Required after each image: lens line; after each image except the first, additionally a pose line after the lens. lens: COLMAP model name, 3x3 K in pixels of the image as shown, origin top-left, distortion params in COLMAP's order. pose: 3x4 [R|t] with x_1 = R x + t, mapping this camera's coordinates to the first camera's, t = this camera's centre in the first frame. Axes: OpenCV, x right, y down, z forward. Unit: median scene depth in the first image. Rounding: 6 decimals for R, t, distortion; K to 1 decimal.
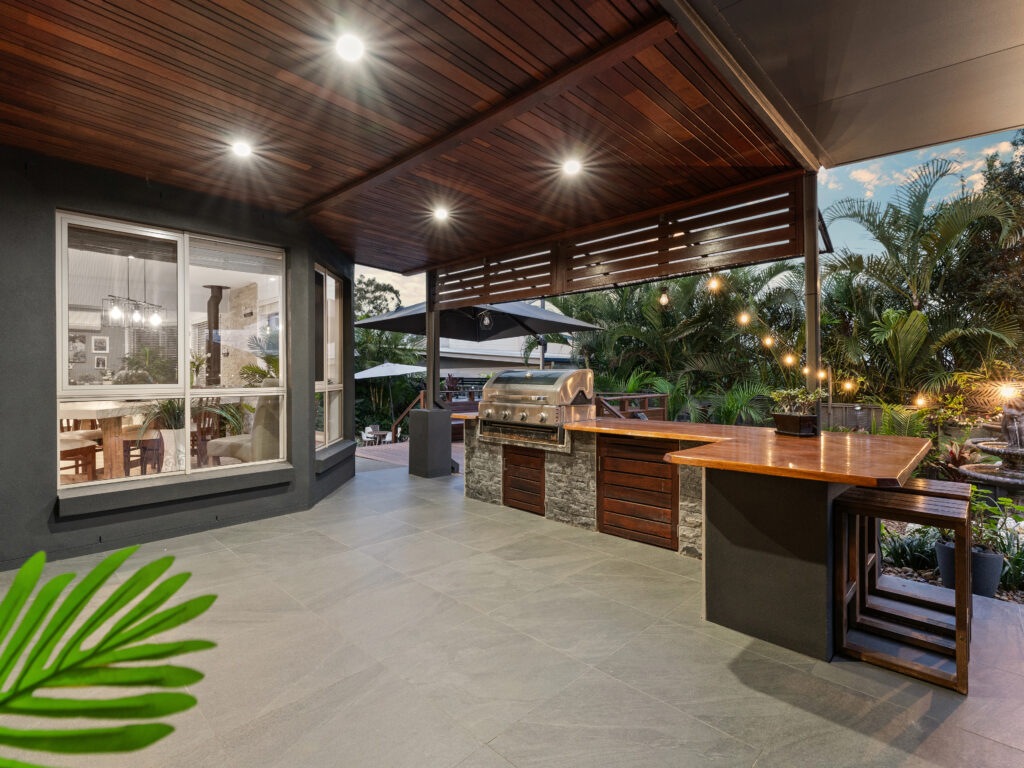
lens RADIAL K [[484.2, 0, 498.9], [0, 484.2, 368.0], [0, 0, 1]] dist [0.000439, -0.000066]
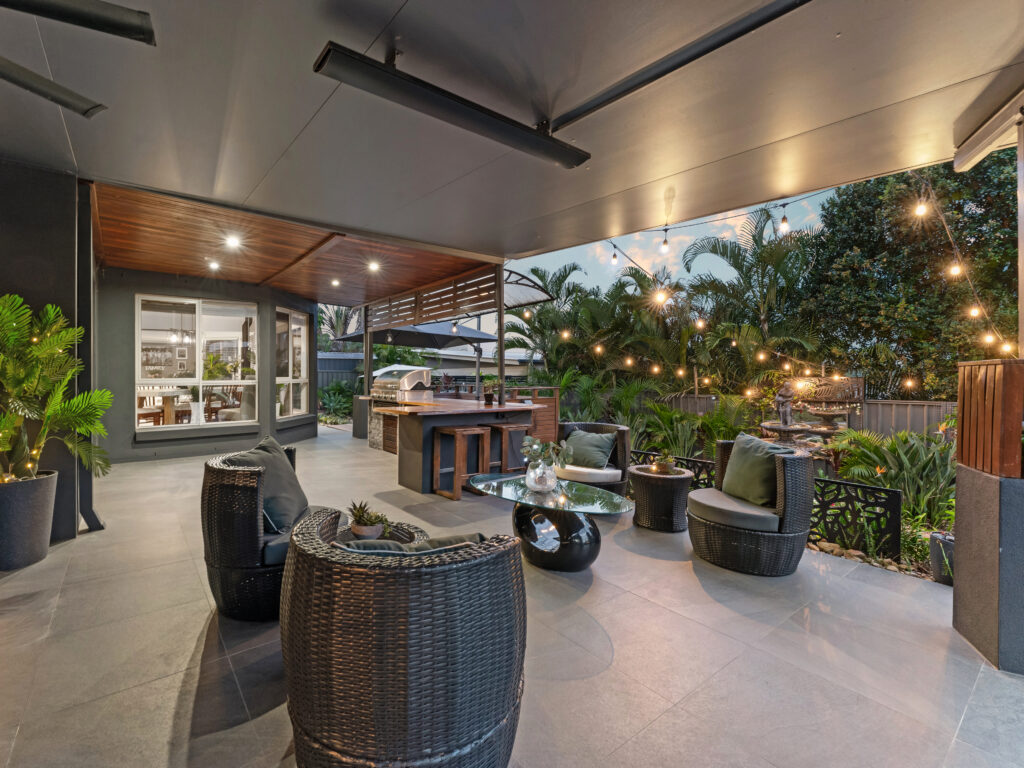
lens RADIAL K [[460.0, 0, 508.6], [0, 460.0, 365.8], [0, 0, 1]] dist [0.003636, 0.000586]
pose [[0.993333, -0.004001, -0.115207, 0.669156], [0.003605, 0.999987, -0.003653, -0.003598], [0.115220, 0.003213, 0.993335, -0.578039]]
